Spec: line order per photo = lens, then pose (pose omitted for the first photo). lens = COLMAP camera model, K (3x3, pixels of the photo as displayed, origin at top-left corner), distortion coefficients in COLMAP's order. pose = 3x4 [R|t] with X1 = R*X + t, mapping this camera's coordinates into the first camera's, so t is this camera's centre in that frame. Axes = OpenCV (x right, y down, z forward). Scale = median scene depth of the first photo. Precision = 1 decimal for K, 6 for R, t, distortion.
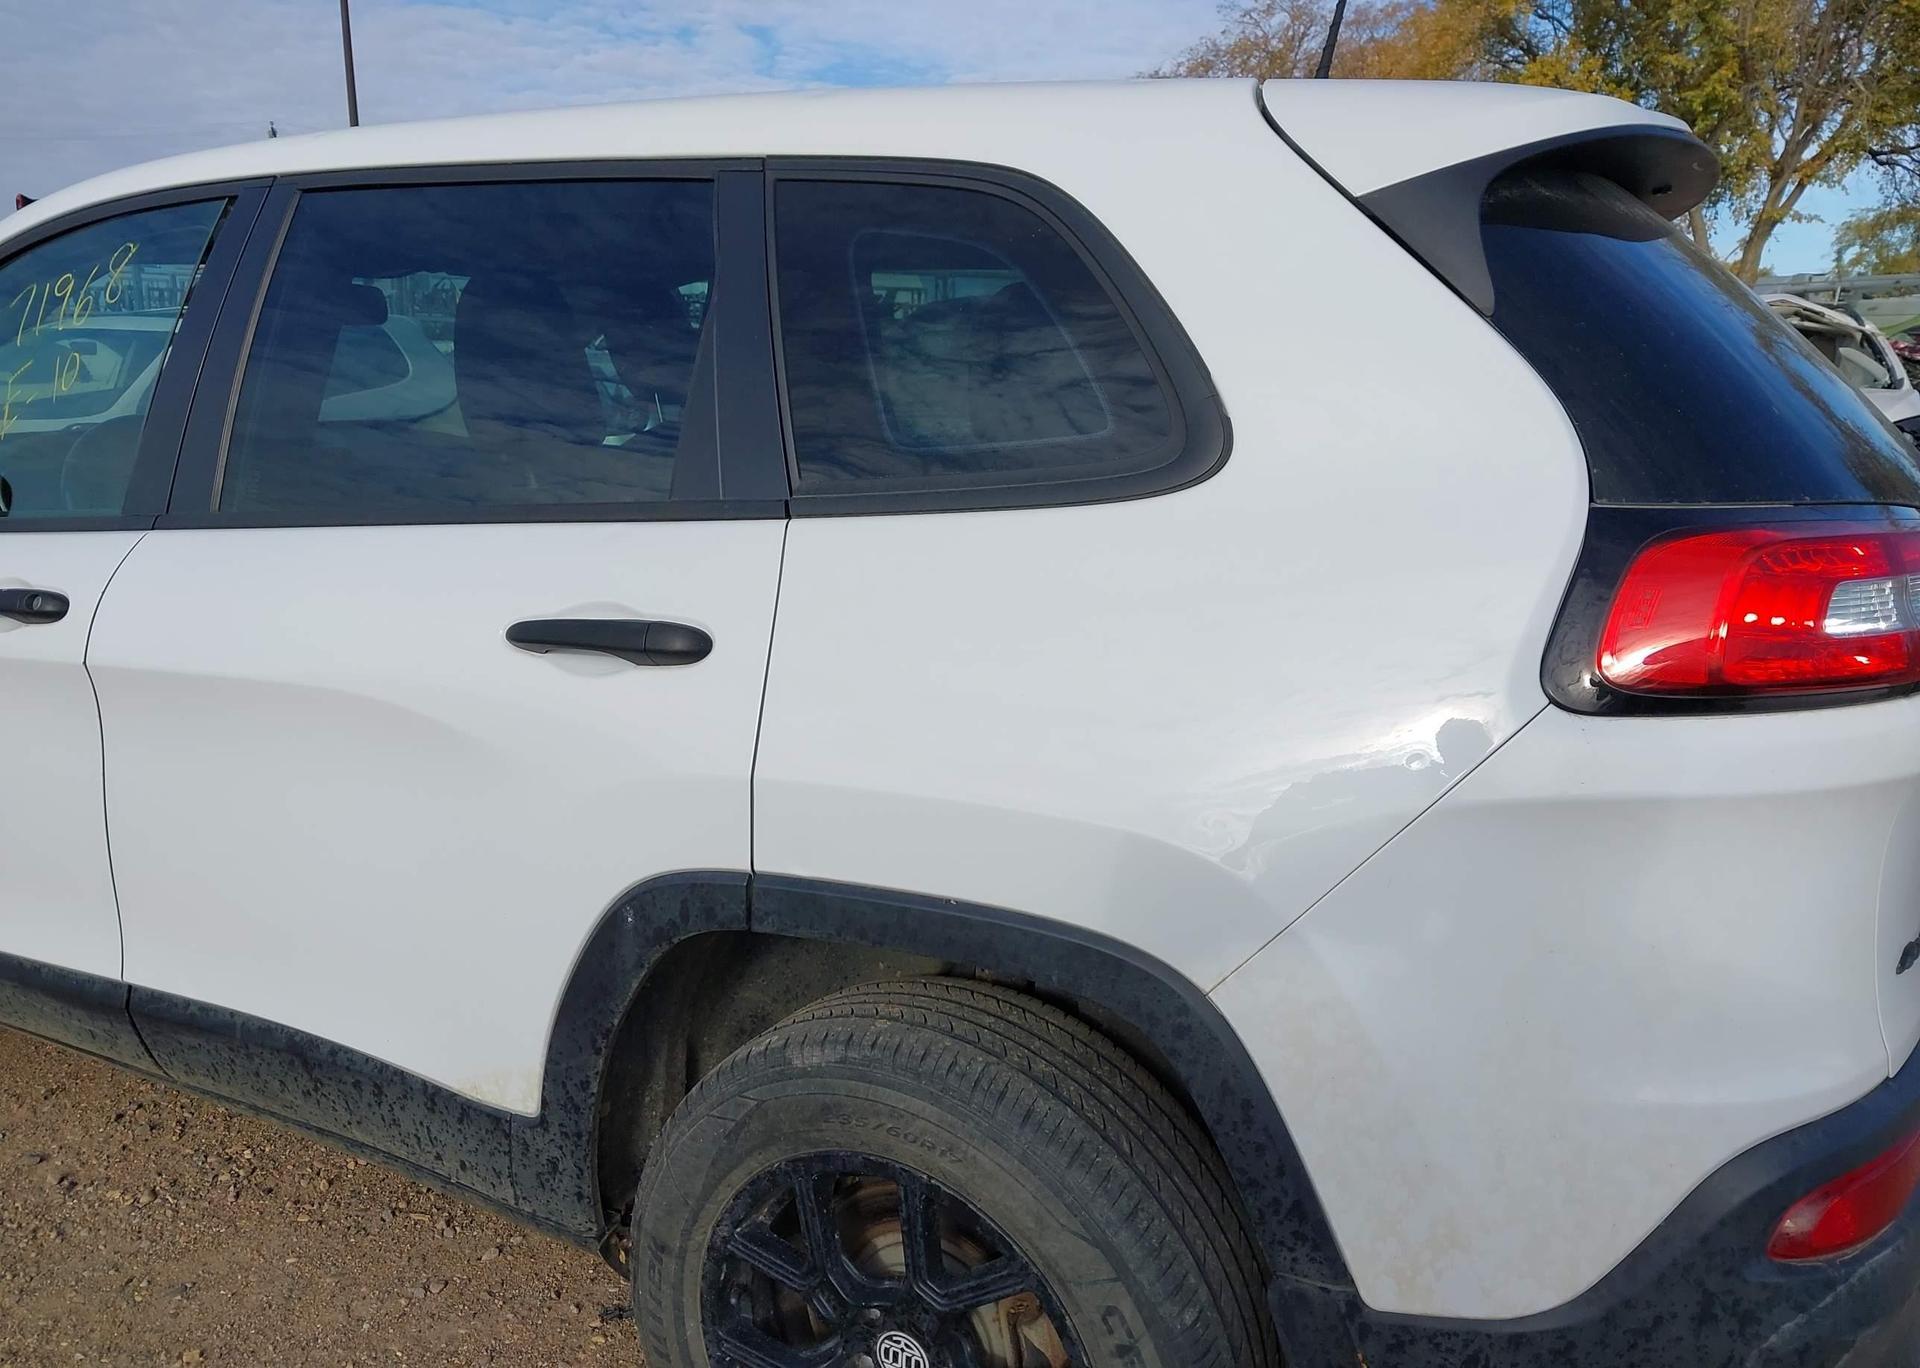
lens RADIAL K [[1556.7, 0, 928.4], [0, 1556.7, 704.9], [0, 0, 1]] dist [-0.006807, -0.004837]
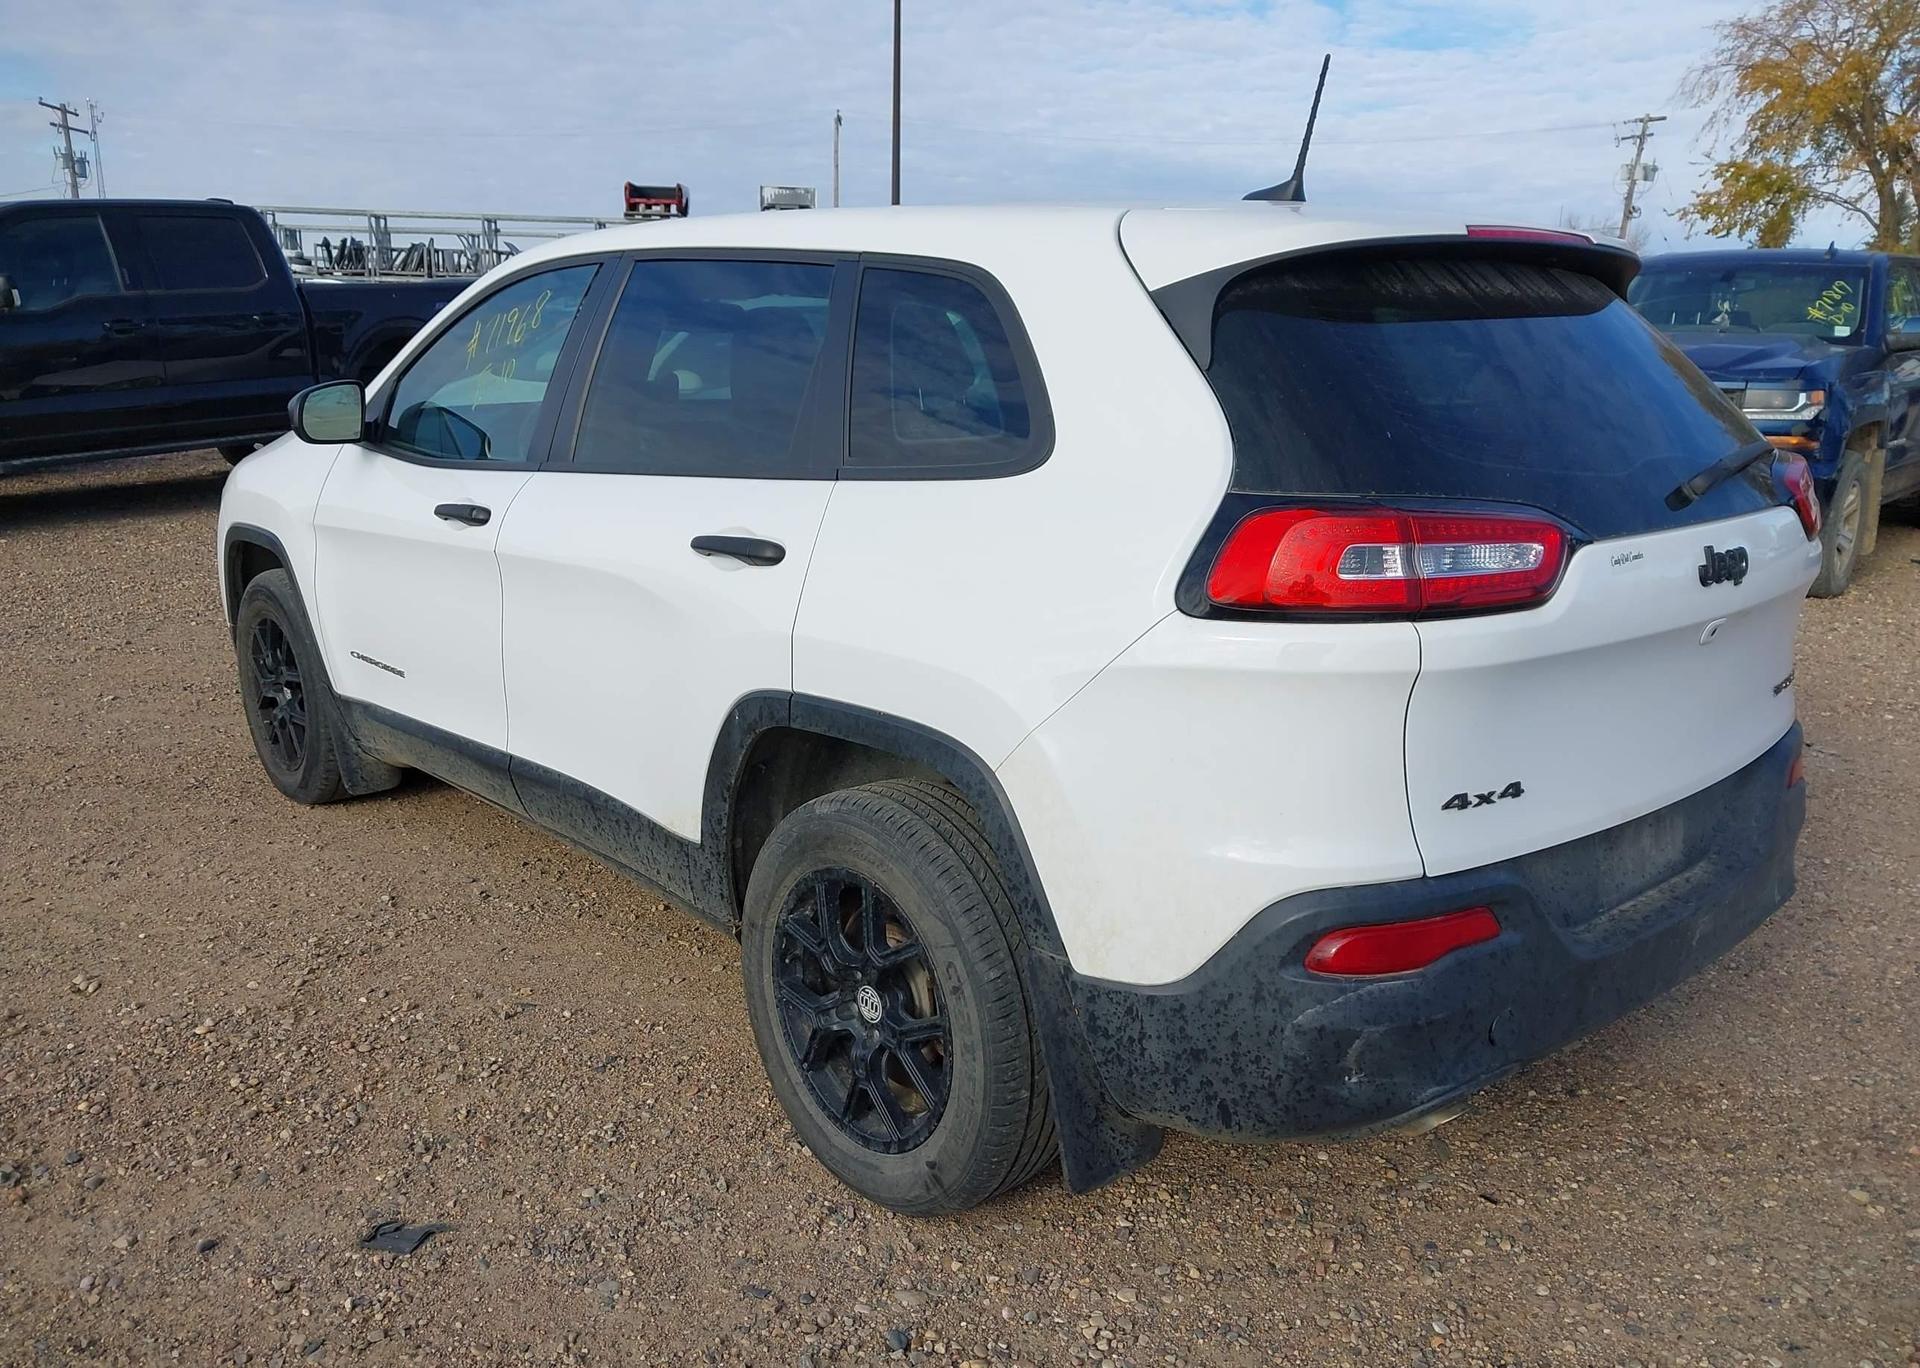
lens RADIAL K [[1575.4, 0, 938.3], [0, 1575.4, 688.4], [0, 0, 1]] dist [0.015481, -0.011026]
pose [[0.945348, 0.087895, -0.313994, 0.521560], [-0.085634, 0.996105, 0.021016, 0.051116], [0.314618, 0.007021, 0.949192, -0.522245]]
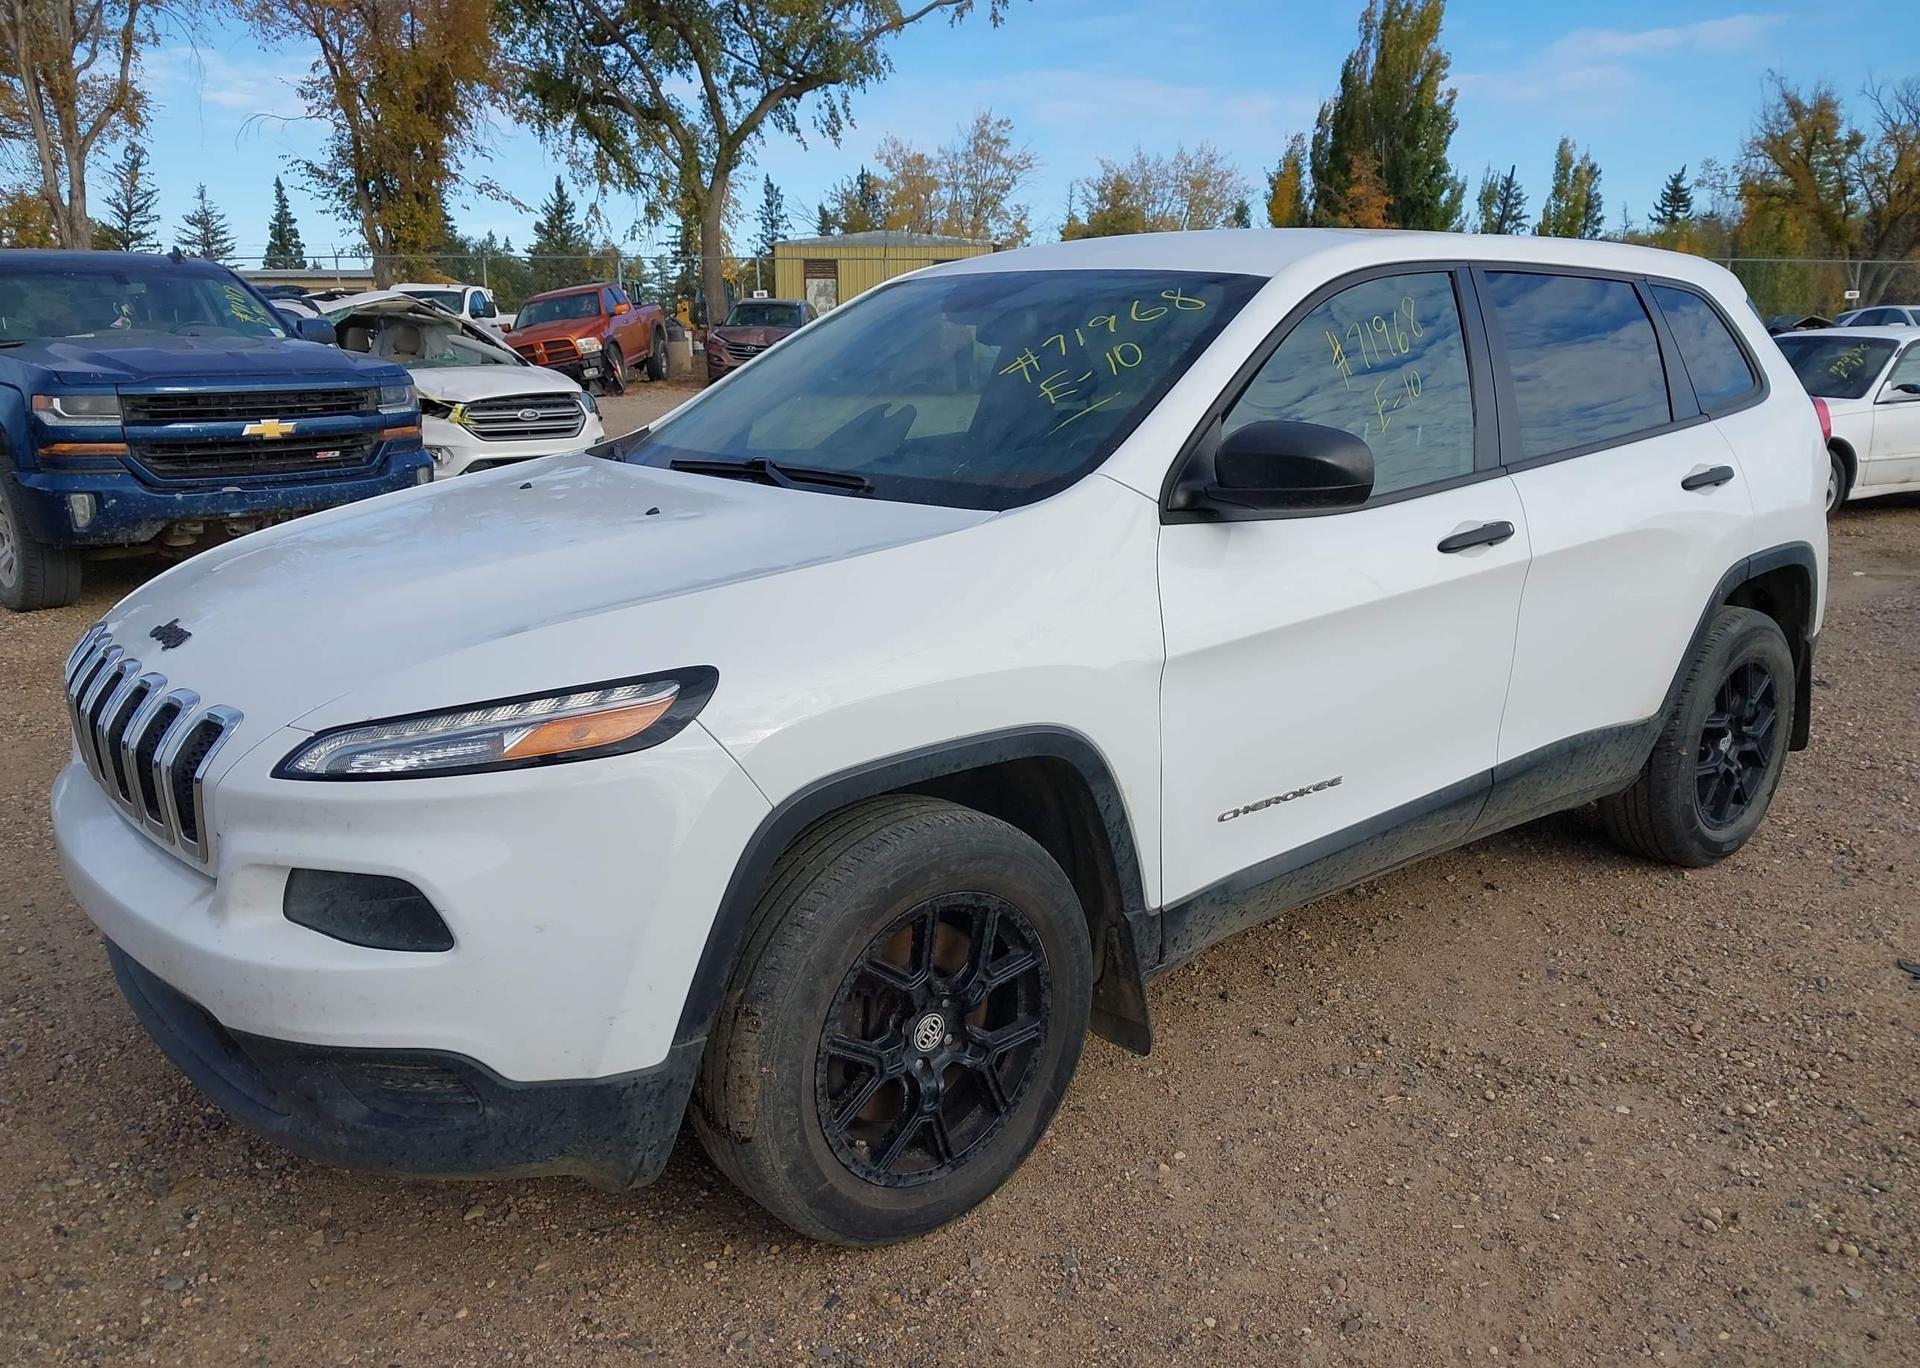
lens RADIAL K [[1575.4, 0, 938.3], [0, 1575.4, 688.4], [0, 0, 1]] dist [0.015481, -0.011026]
pose [[0.347676, -0.218354, 0.911835, -2.770412], [0.217100, 0.964824, 0.148264, -0.331968], [-0.912134, 0.146412, 0.382851, 1.134851]]
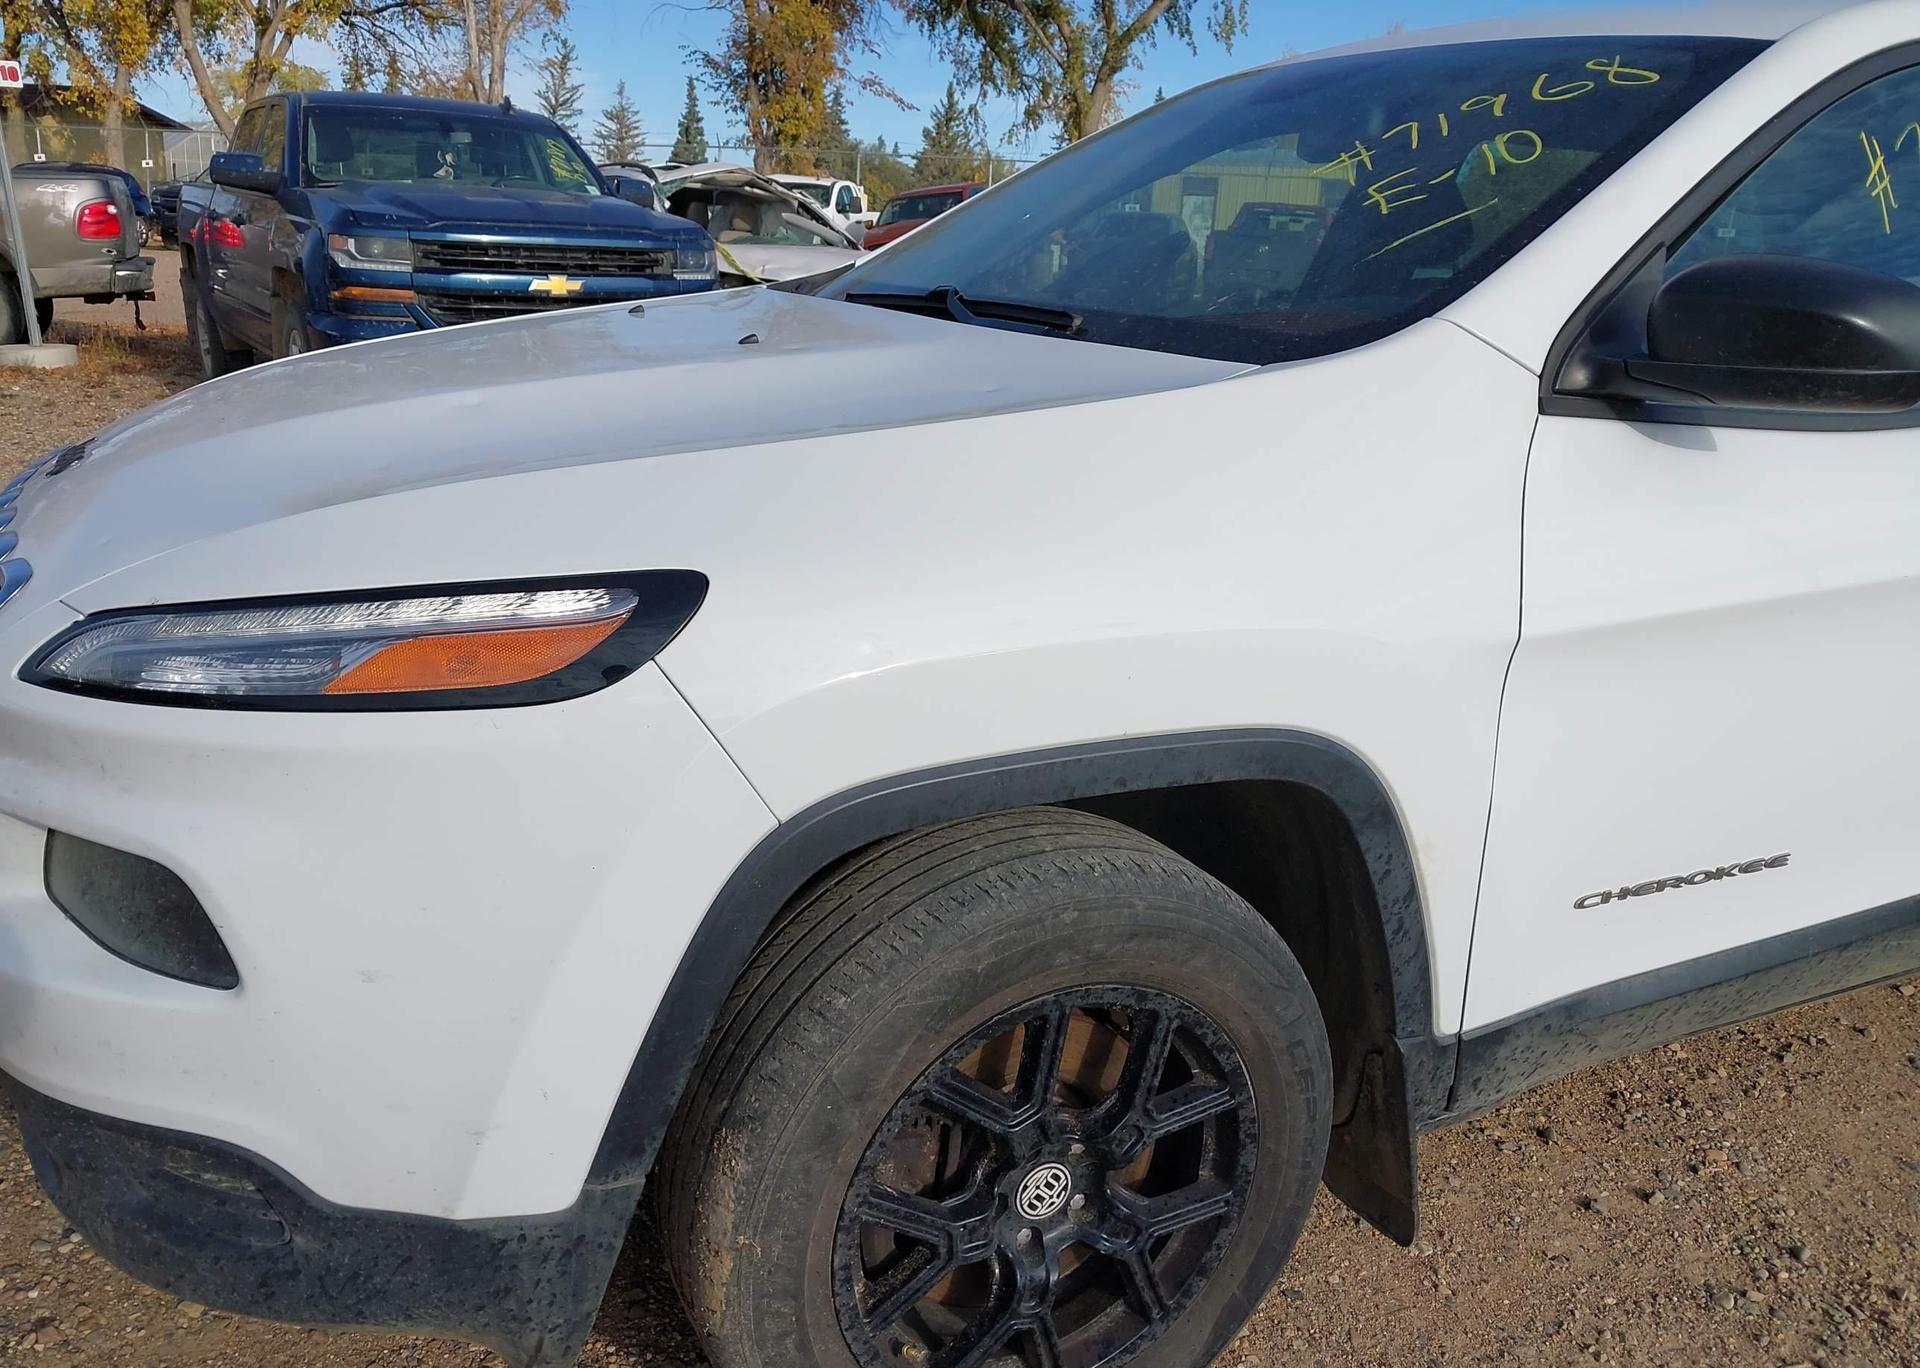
lens RADIAL K [[1556.7, 0, 928.4], [0, 1556.7, 704.9], [0, 0, 1]] dist [-0.006807, -0.004837]
pose [[0.560068, -0.218295, 0.799169, -2.184294], [0.142594, 0.975664, 0.166574, -0.242101], [-0.816083, 0.020664, 0.577565, 1.281504]]
